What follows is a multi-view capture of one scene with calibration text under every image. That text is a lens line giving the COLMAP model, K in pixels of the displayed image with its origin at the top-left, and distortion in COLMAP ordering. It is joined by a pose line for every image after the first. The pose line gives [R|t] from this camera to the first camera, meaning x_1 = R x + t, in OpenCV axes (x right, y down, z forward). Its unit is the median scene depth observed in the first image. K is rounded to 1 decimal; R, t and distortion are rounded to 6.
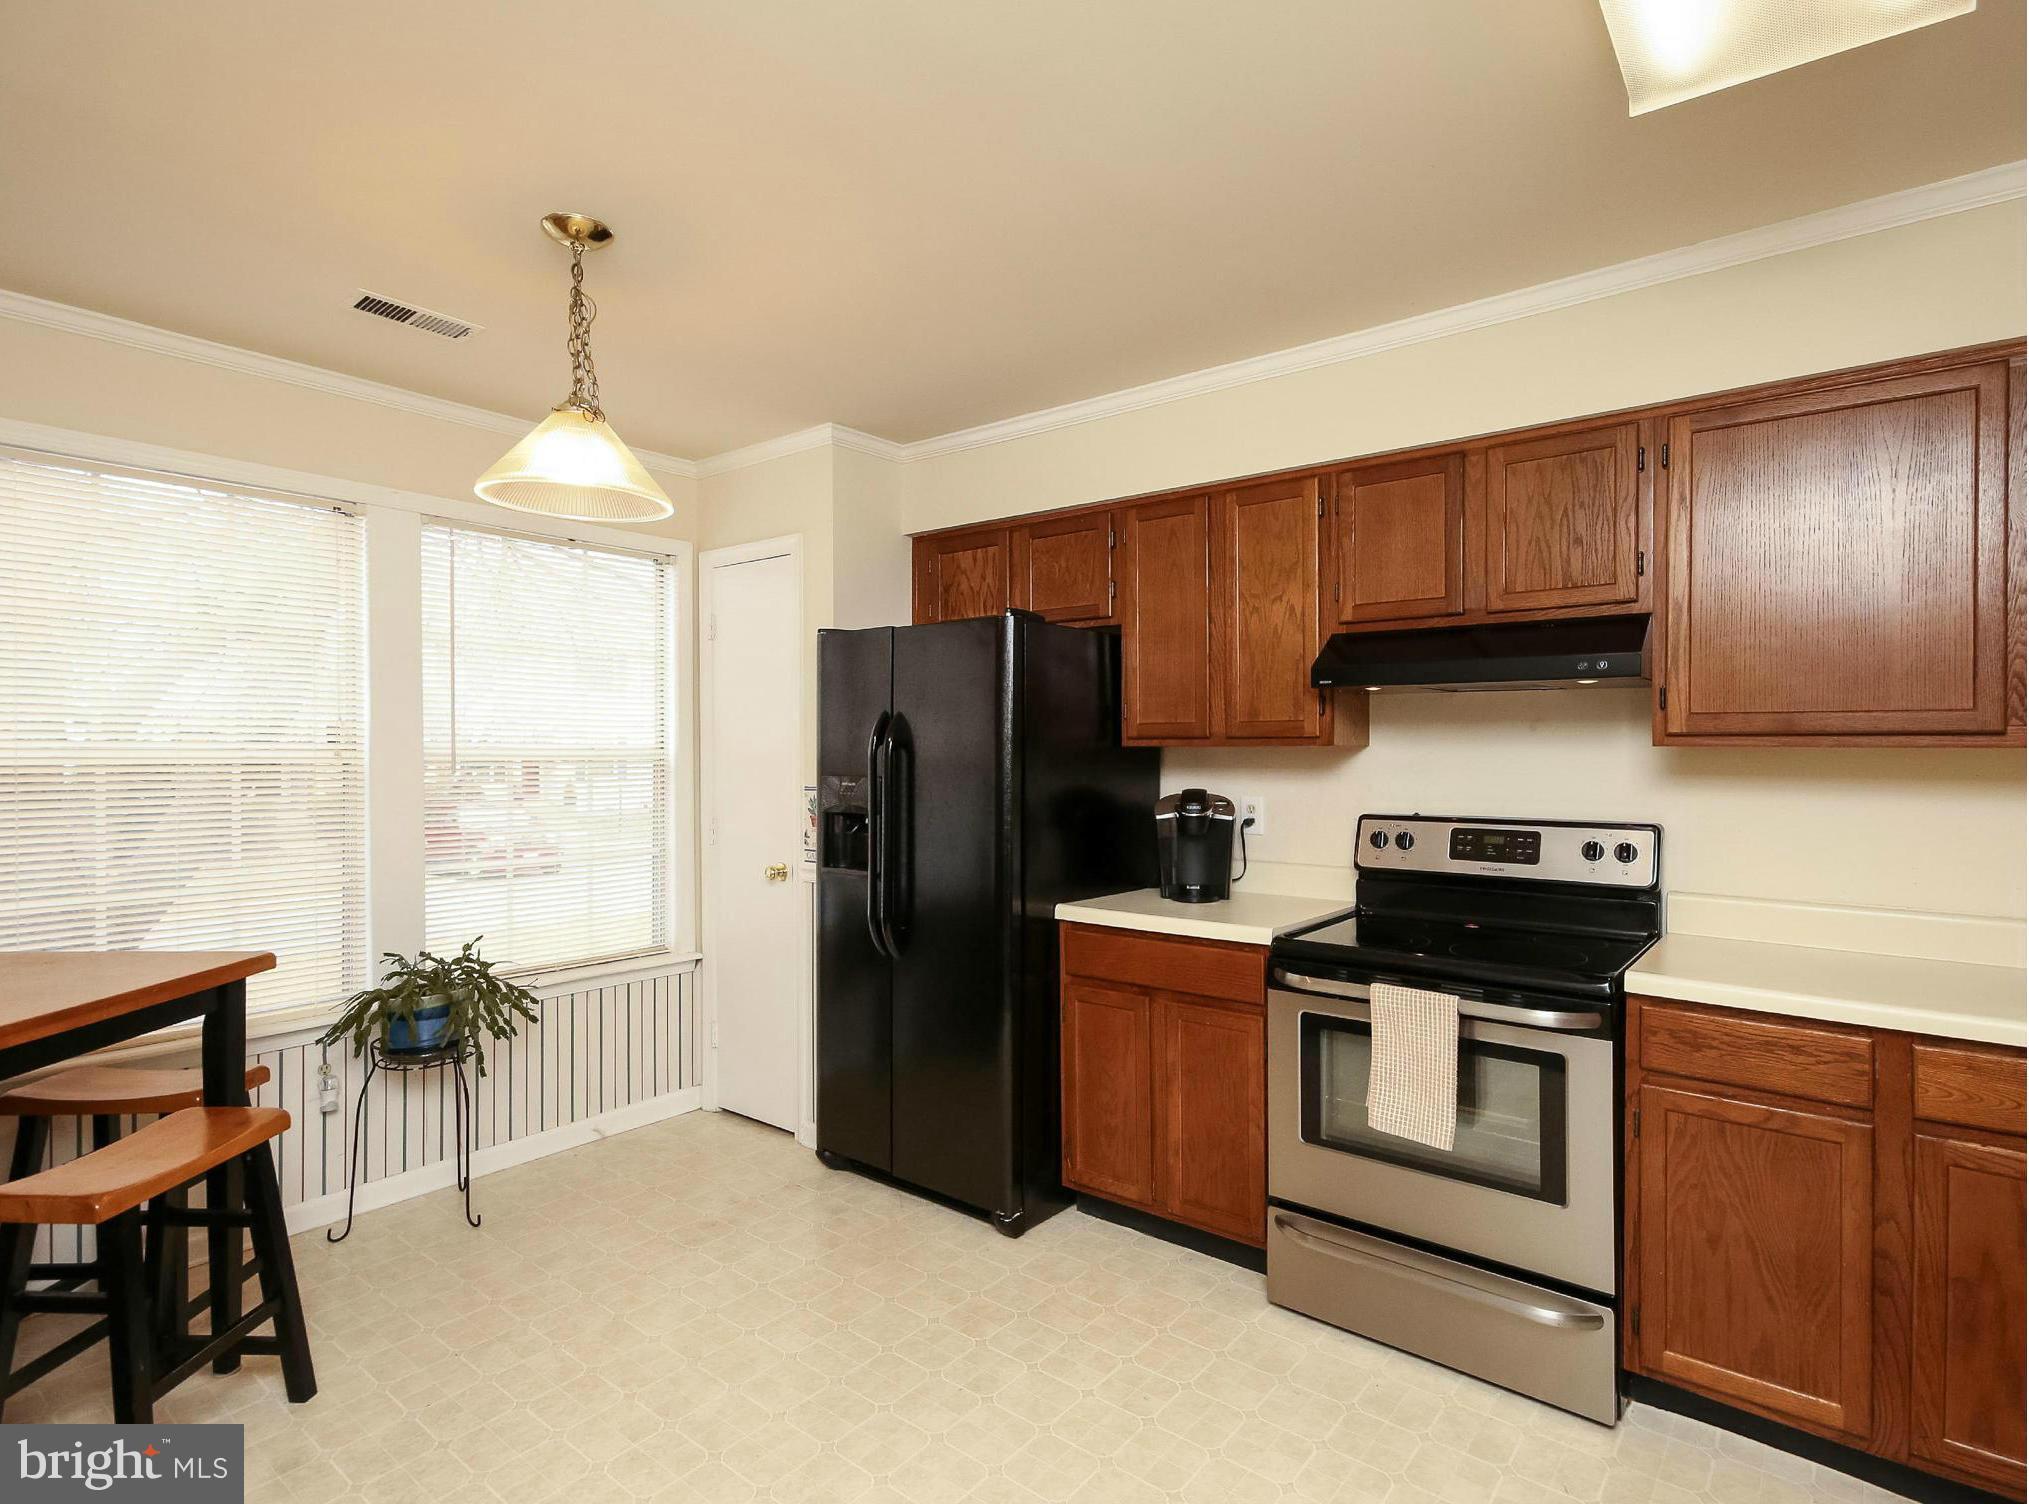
lens RADIAL K [[1010.7, 0, 1012.7], [0, 1010.7, 758.9], [0, 0, 1]] dist [-0.001109, -0.000090]
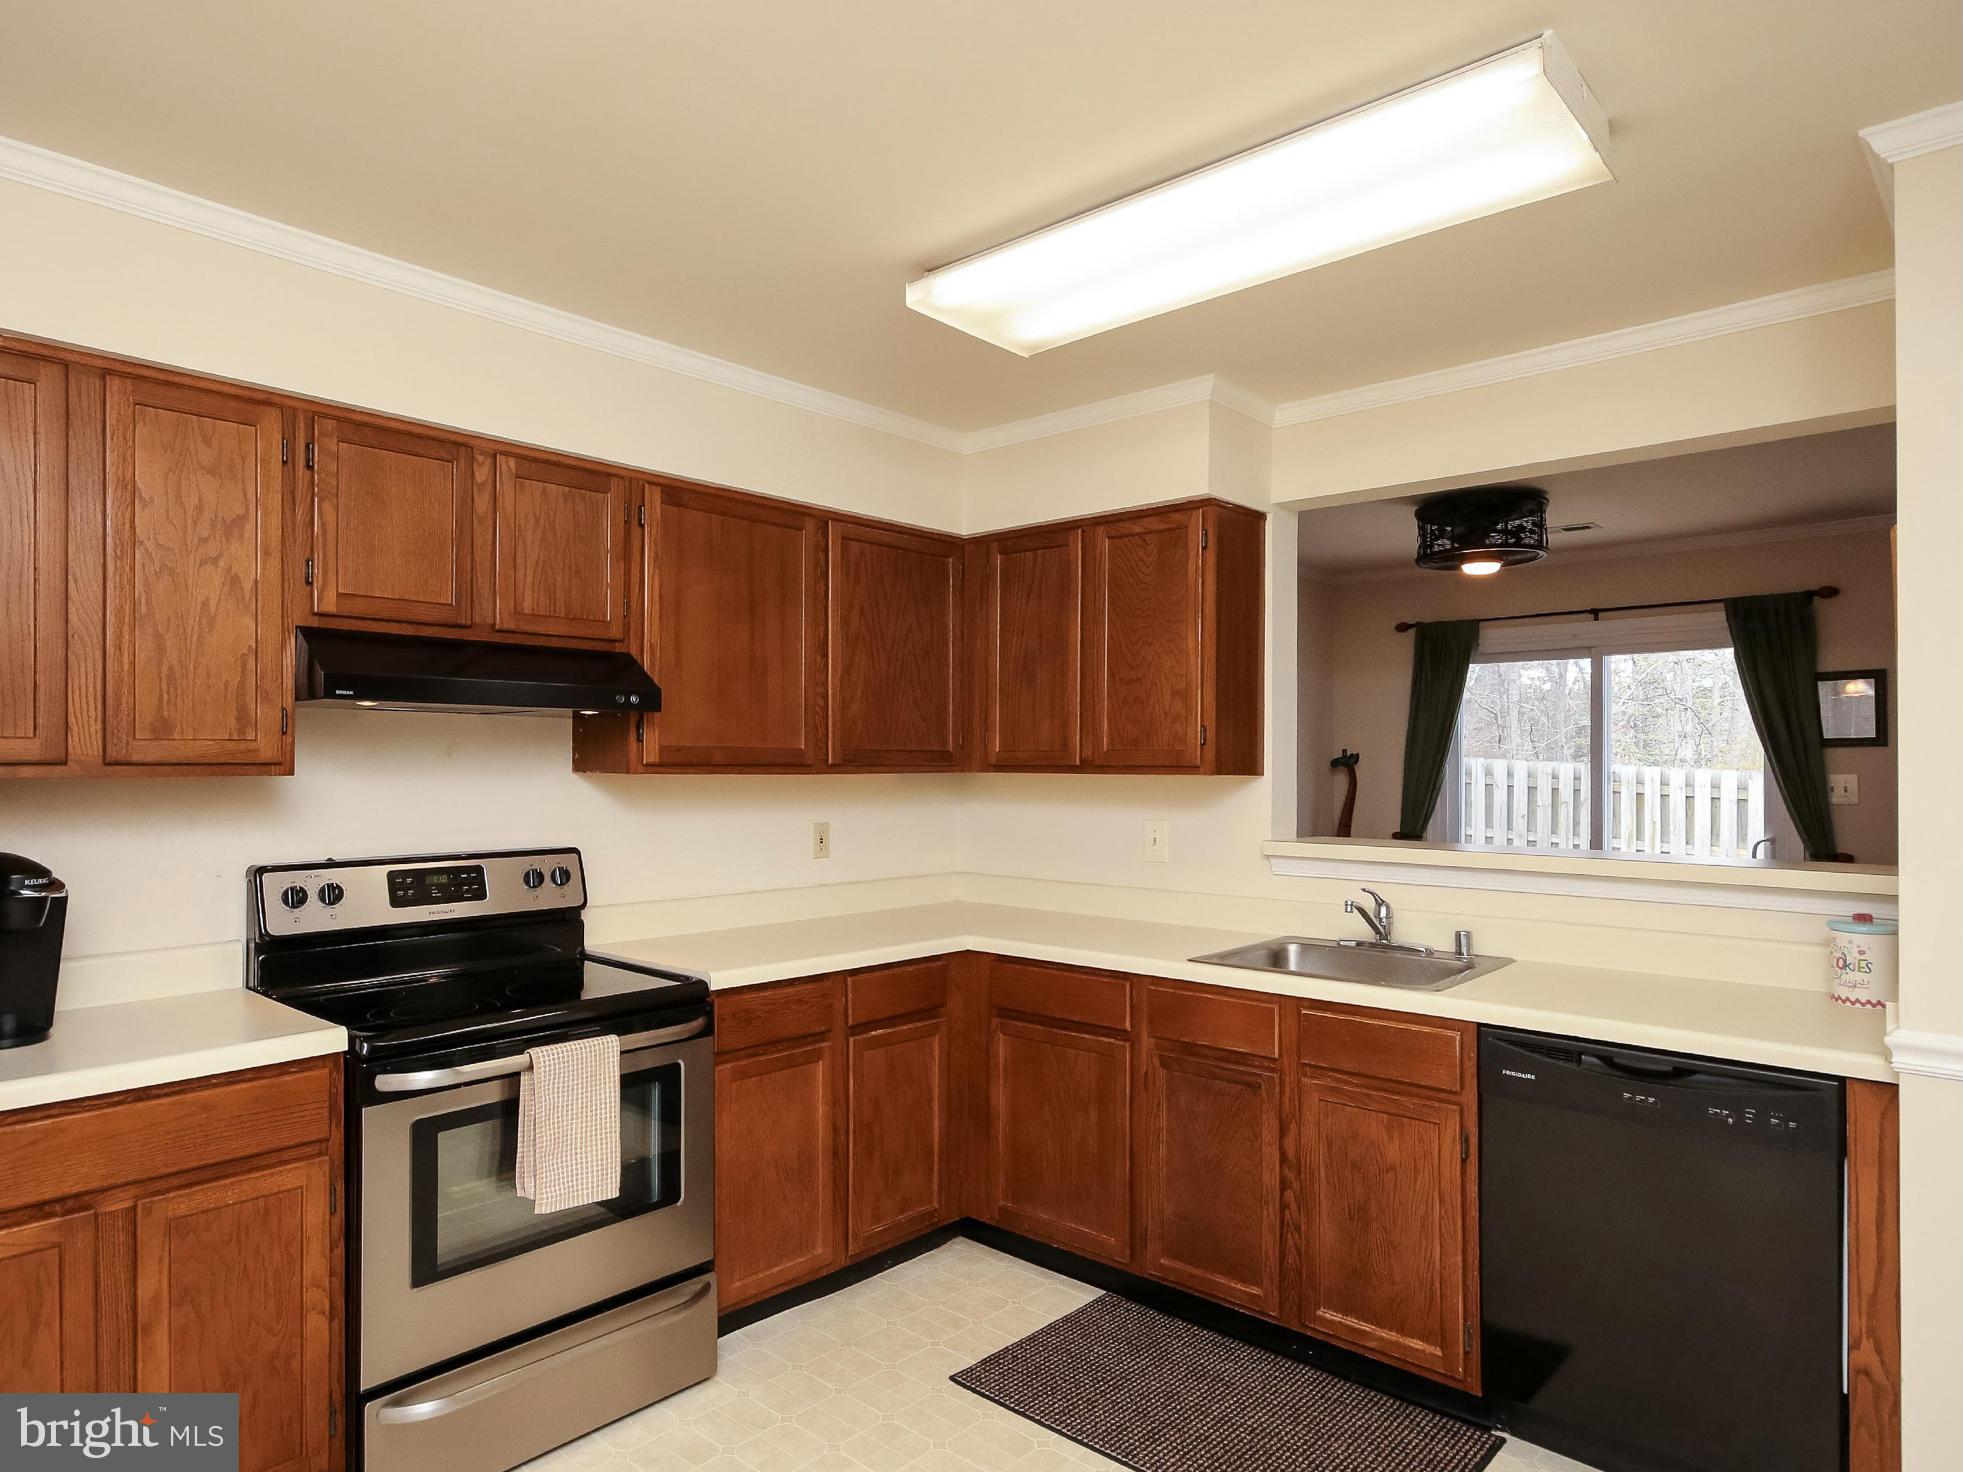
lens RADIAL K [[1206.2, 0, 978.3], [0, 1206.2, 752.2], [0, 0, 1]] dist [-0.032174, 0.044957]
pose [[0.047701, 0.008003, 0.998830, -0.566529], [0.009900, 0.999915, -0.008484, -0.018517], [-0.998813, 0.010293, 0.047618, 0.478604]]
